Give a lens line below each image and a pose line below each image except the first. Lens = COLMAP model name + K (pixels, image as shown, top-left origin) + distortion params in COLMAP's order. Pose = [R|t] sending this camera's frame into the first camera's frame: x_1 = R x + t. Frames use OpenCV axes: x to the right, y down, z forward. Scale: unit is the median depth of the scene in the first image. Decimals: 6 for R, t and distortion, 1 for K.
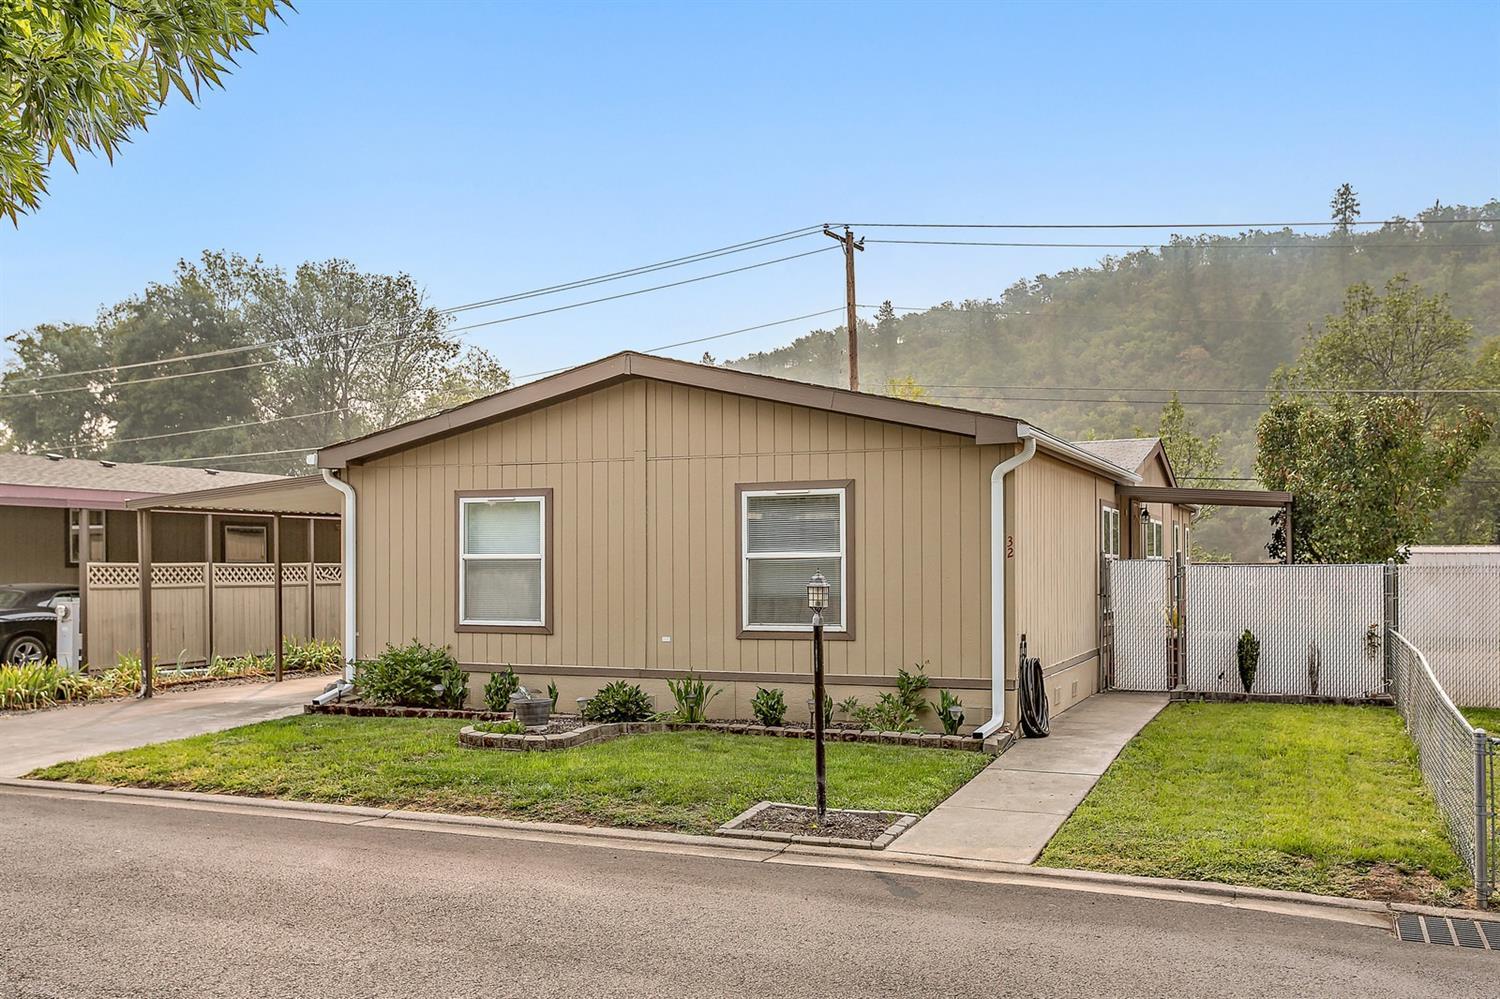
lens RADIAL K [[1331.0, 0, 751.1], [0, 1331.0, 562.1], [0, 0, 1]] dist [0.004887, 0.005127]
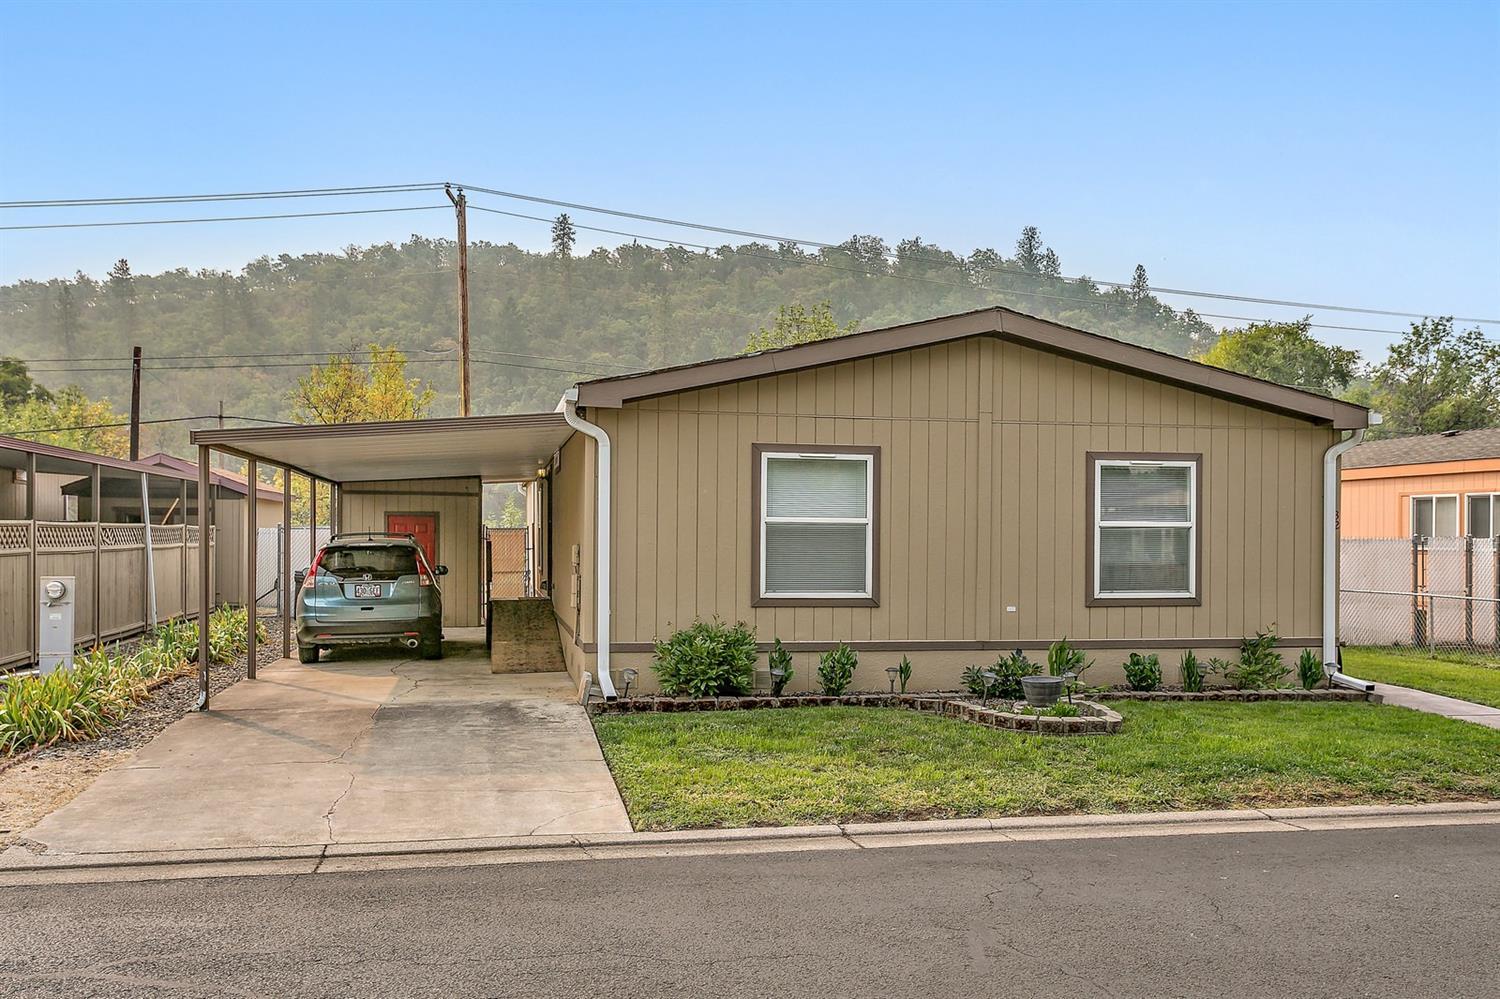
lens RADIAL K [[1211.3, 0, 750.2], [0, 1211.3, 537.1], [0, 0, 1]] dist [0.007814, 0.005620]
pose [[0.830978, 0.008230, 0.556245, -0.666863], [-0.011263, 0.999935, 0.002030, 0.005658], [-0.556192, -0.007952, 0.831016, 0.350870]]
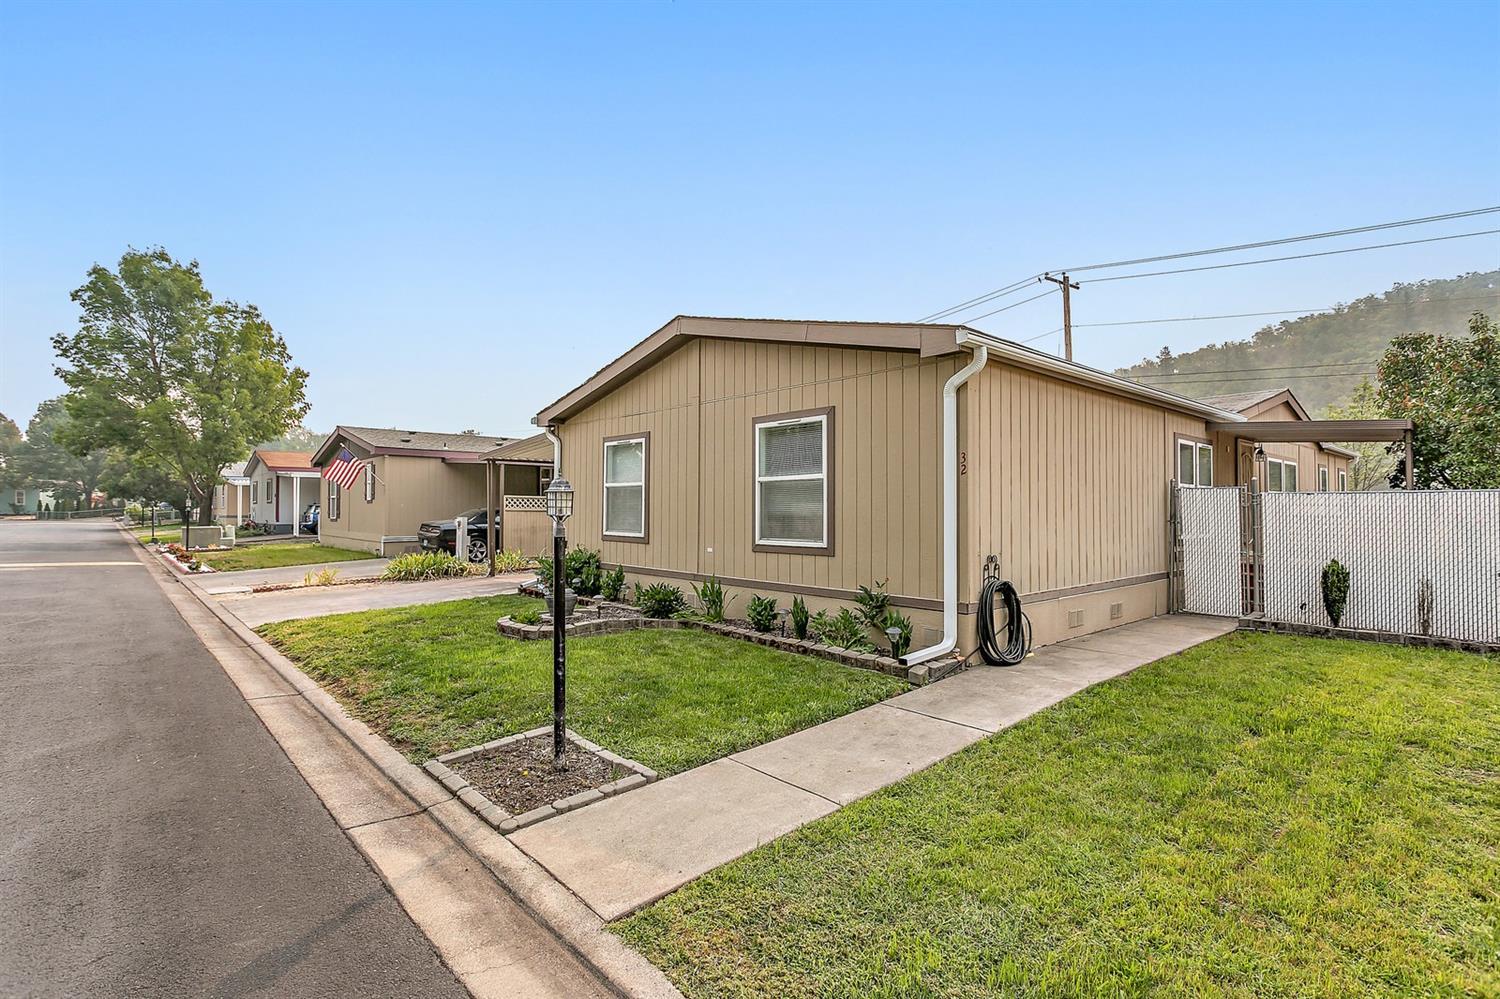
lens RADIAL K [[714.1, 0, 743.8], [0, 714.1, 493.8], [0, 0, 1]] dist [0.002636, 0.000202]
pose [[0.906997, -0.002100, -0.421131, 0.224342], [-0.006104, 0.999817, -0.018132, 0.017350], [0.421092, 0.019016, 0.906819, 0.393787]]
